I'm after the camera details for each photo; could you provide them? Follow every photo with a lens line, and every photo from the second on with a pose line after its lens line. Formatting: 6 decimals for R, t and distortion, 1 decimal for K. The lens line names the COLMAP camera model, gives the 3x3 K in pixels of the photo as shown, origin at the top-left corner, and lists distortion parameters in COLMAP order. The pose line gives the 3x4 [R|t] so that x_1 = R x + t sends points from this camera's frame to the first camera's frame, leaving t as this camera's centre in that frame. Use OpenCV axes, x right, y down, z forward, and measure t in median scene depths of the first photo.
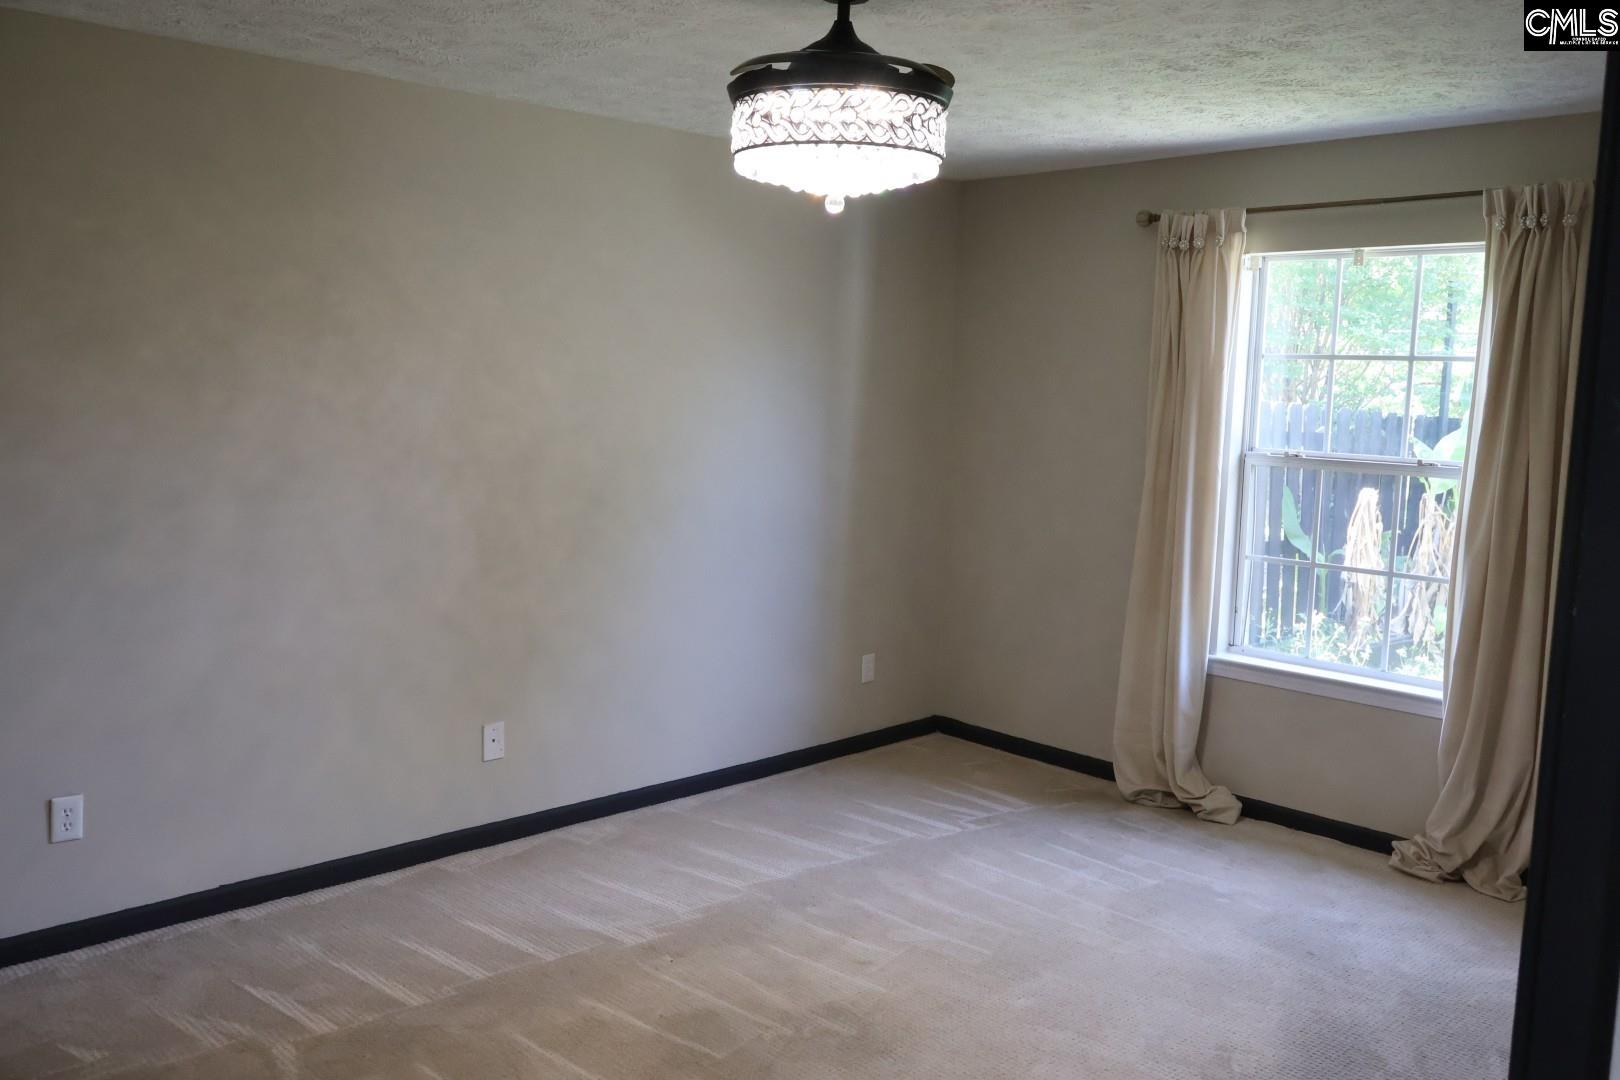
lens RADIAL K [[1349.6, 0, 806.4], [0, 1349.6, 540.5], [0, 0, 1]] dist [-0.007189, 0.004824]
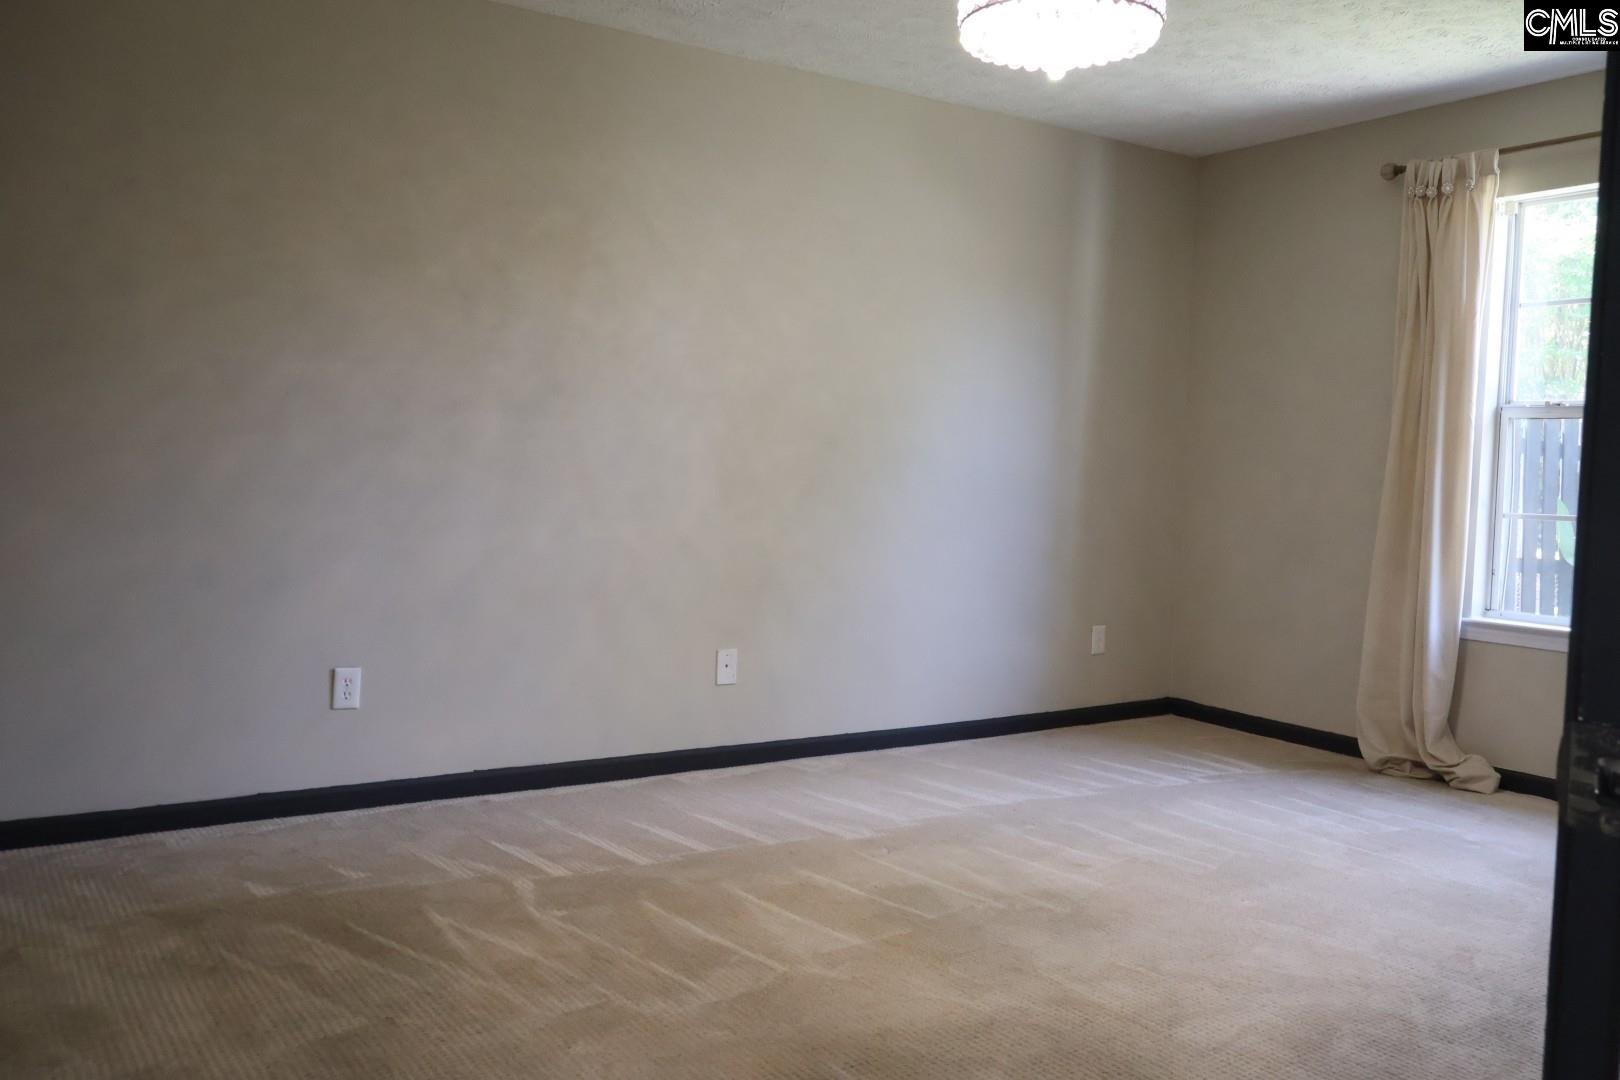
lens RADIAL K [[1349.6, 0, 806.4], [0, 1349.6, 540.5], [0, 0, 1]] dist [-0.007189, 0.004824]
pose [[0.983547, 0.014268, -0.180087, 0.015550], [-0.026969, 0.997302, -0.068277, 0.121434], [0.178627, 0.072011, 0.981278, -0.021147]]
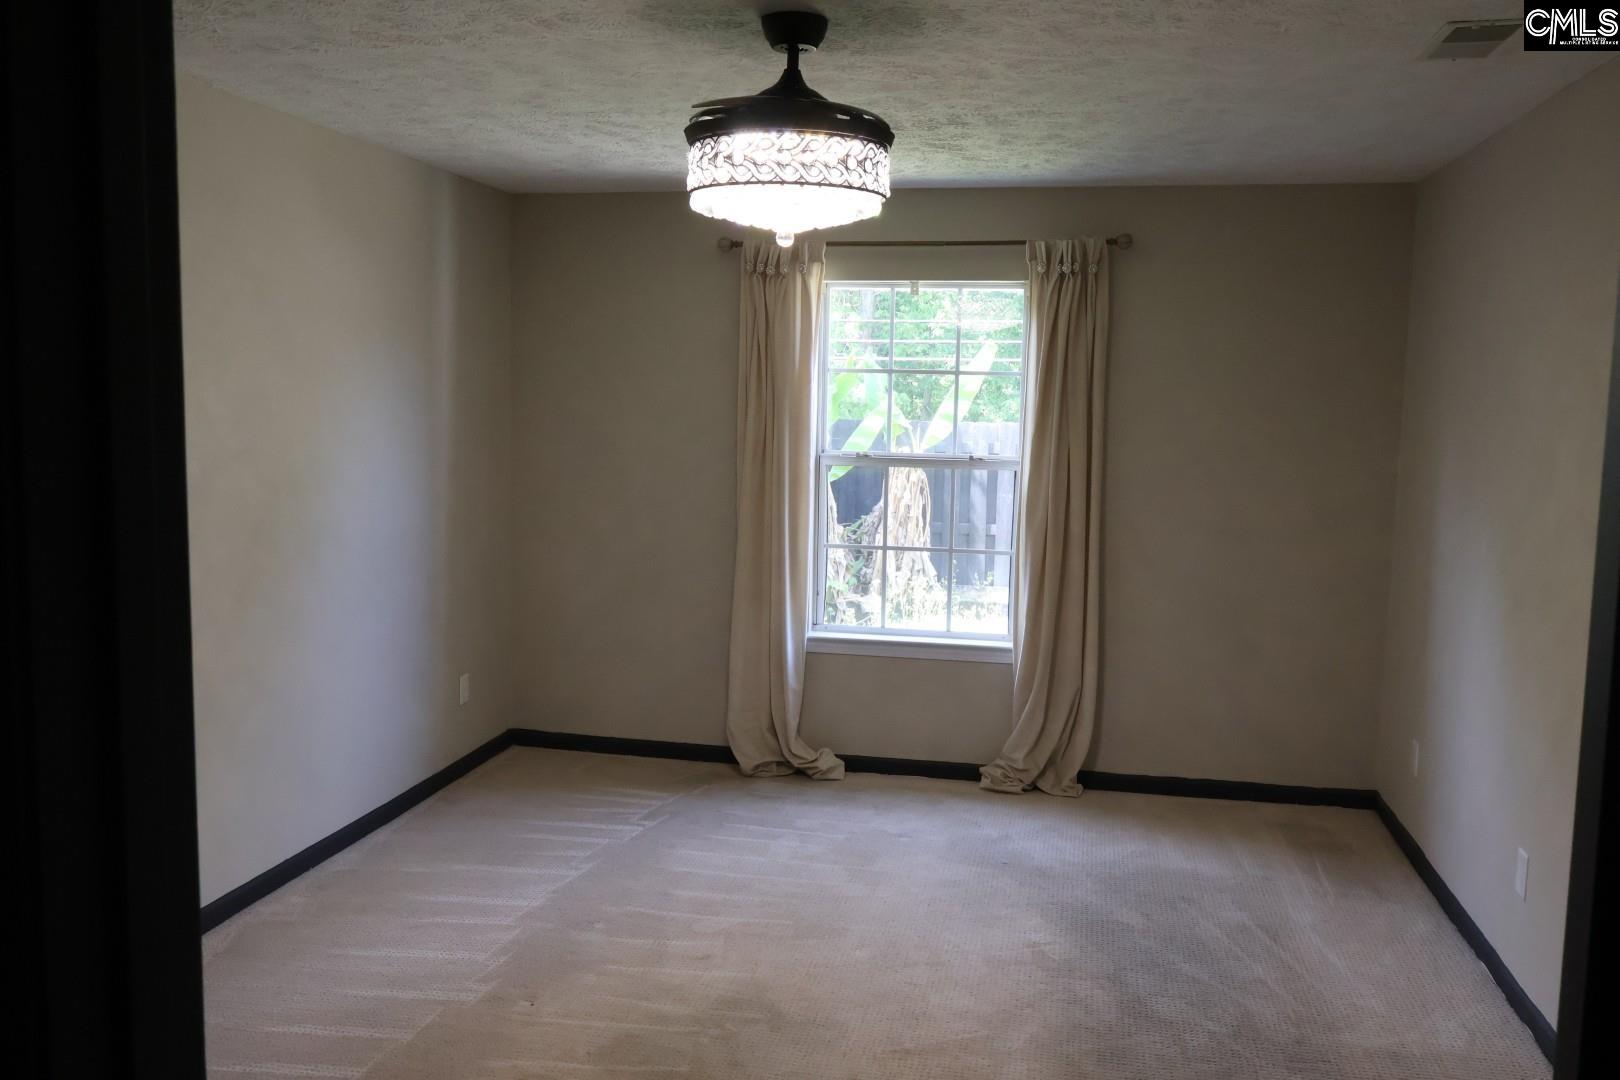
lens RADIAL K [[1361.4, 0, 801.9], [0, 1361.4, 535.0], [0, 0, 1]] dist [0.007646, 0.005365]
pose [[0.822567, -0.067726, 0.564620, -0.382206], [0.069827, 0.997398, 0.017910, -0.021034], [-0.564364, 0.024694, 0.825156, 0.067029]]
